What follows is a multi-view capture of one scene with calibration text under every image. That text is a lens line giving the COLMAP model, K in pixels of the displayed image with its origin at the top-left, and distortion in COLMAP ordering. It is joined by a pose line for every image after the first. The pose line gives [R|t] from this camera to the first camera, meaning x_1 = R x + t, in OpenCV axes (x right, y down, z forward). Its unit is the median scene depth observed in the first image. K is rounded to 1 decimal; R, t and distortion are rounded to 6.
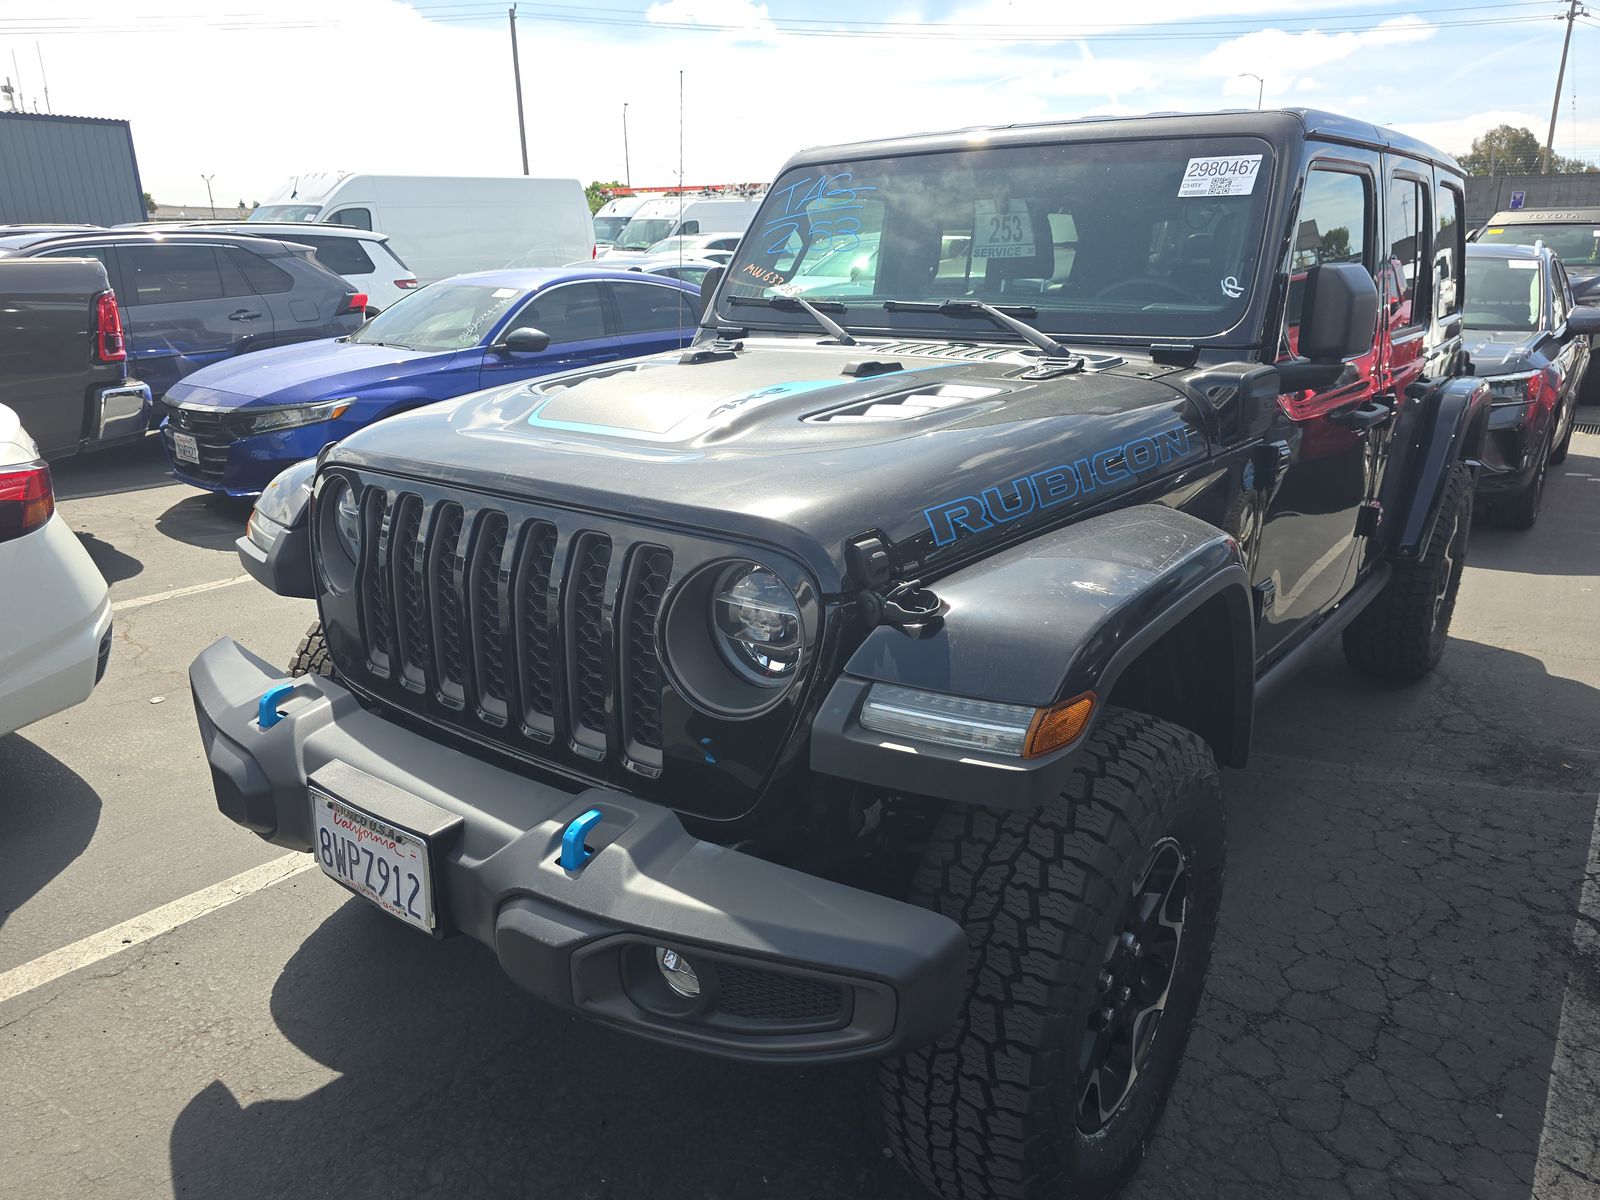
lens RADIAL K [[1085.2, 0, 802.5], [0, 1085.2, 630.6], [0, 0, 1]] dist [0.053162, -0.056031]
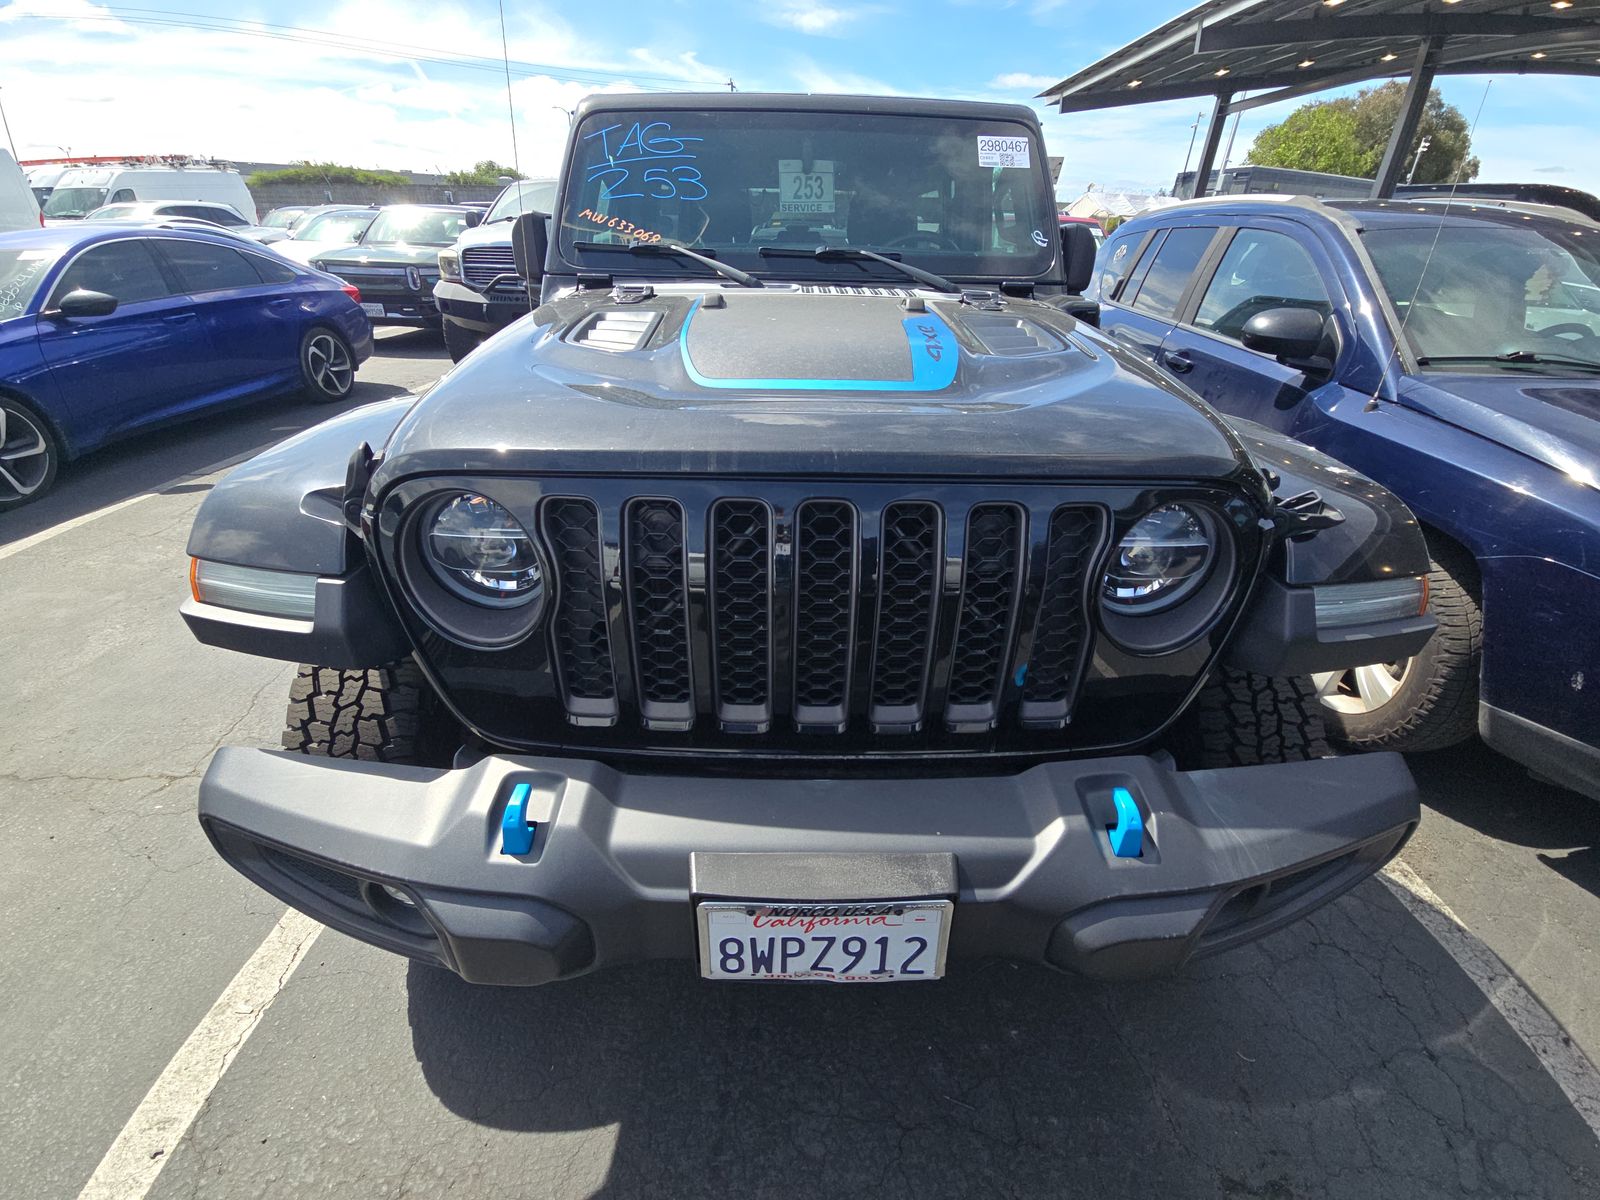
lens RADIAL K [[646.4, 0, 800.0], [0, 646.4, 600.0], [0, 0, 1]] dist [0.027671, -0.019696]
pose [[0.785659, -0.280746, 0.551291, -0.360848], [0.177661, 0.955956, 0.233633, -0.095356], [-0.592601, -0.085613, 0.800933, 0.376803]]
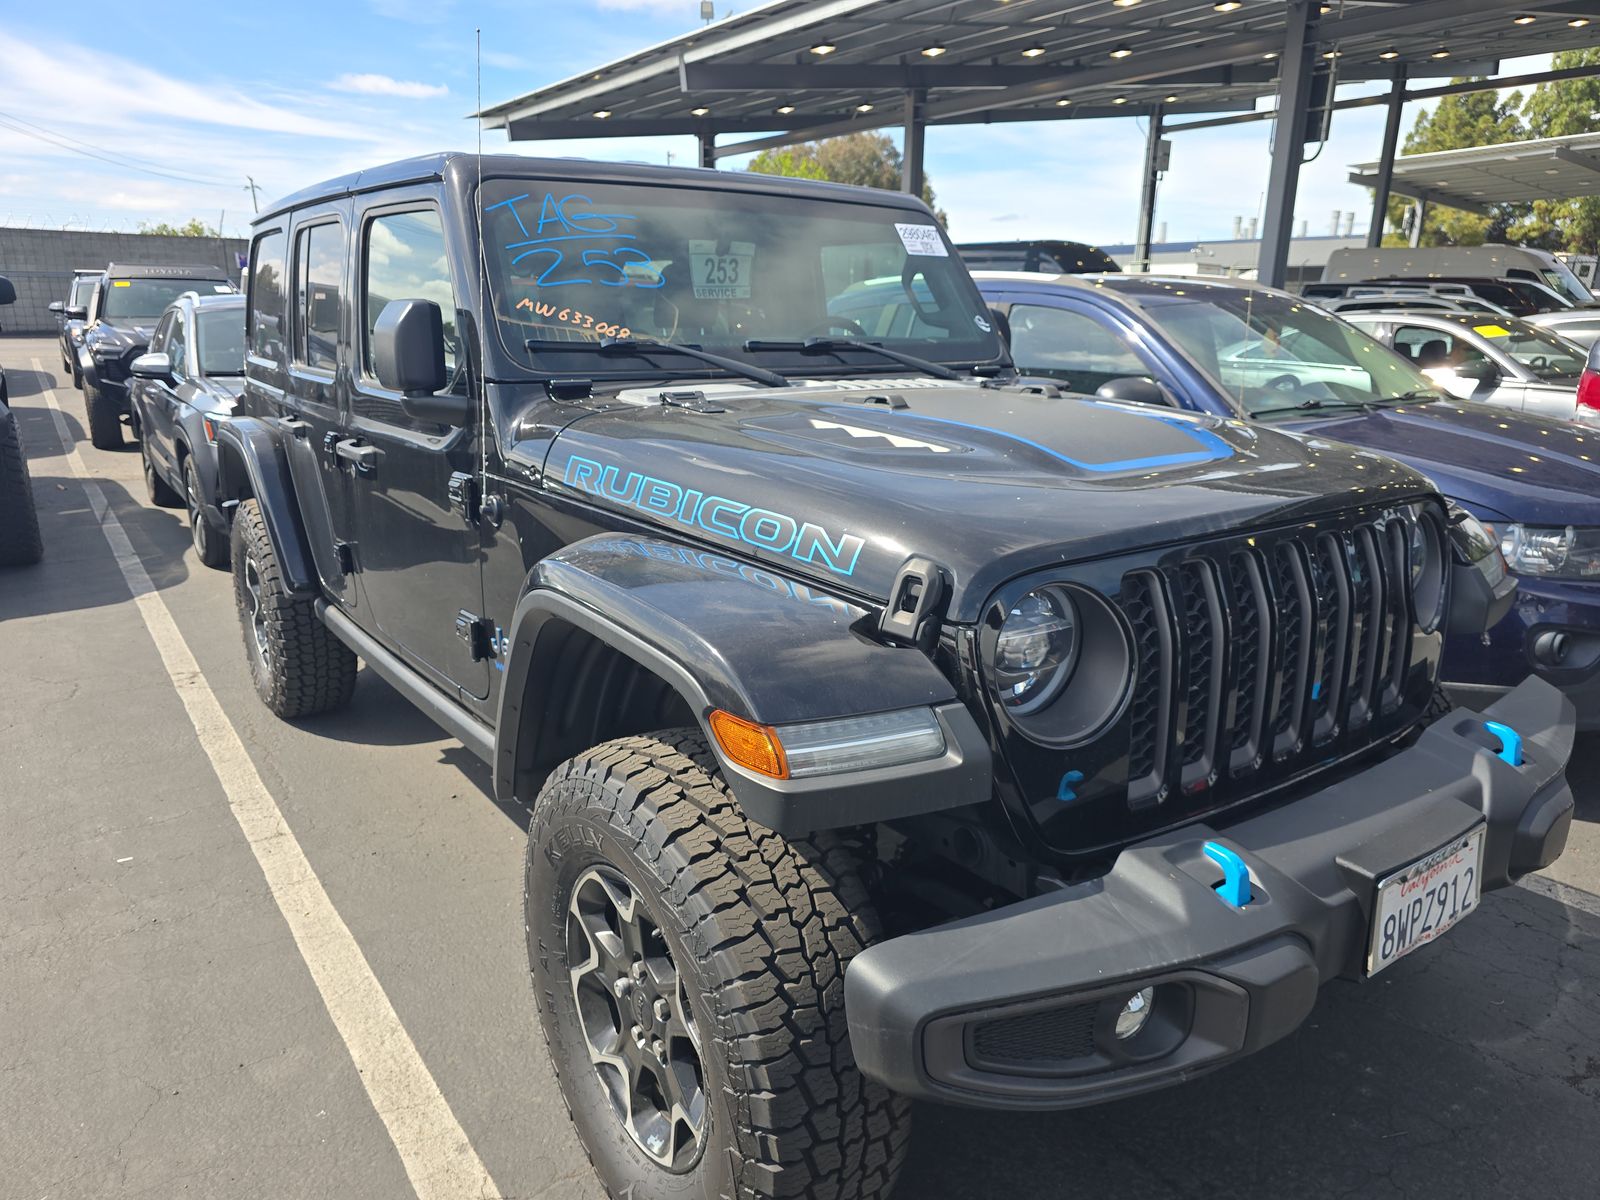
lens RADIAL K [[1085.2, 0, 802.5], [0, 1085.2, 630.6], [0, 0, 1]] dist [0.053162, -0.056031]
pose [[0.288343, -0.259680, 0.921642, -0.818835], [0.301088, 0.938289, 0.170173, -0.204193], [-0.908958, 0.228428, 0.348735, 0.657489]]
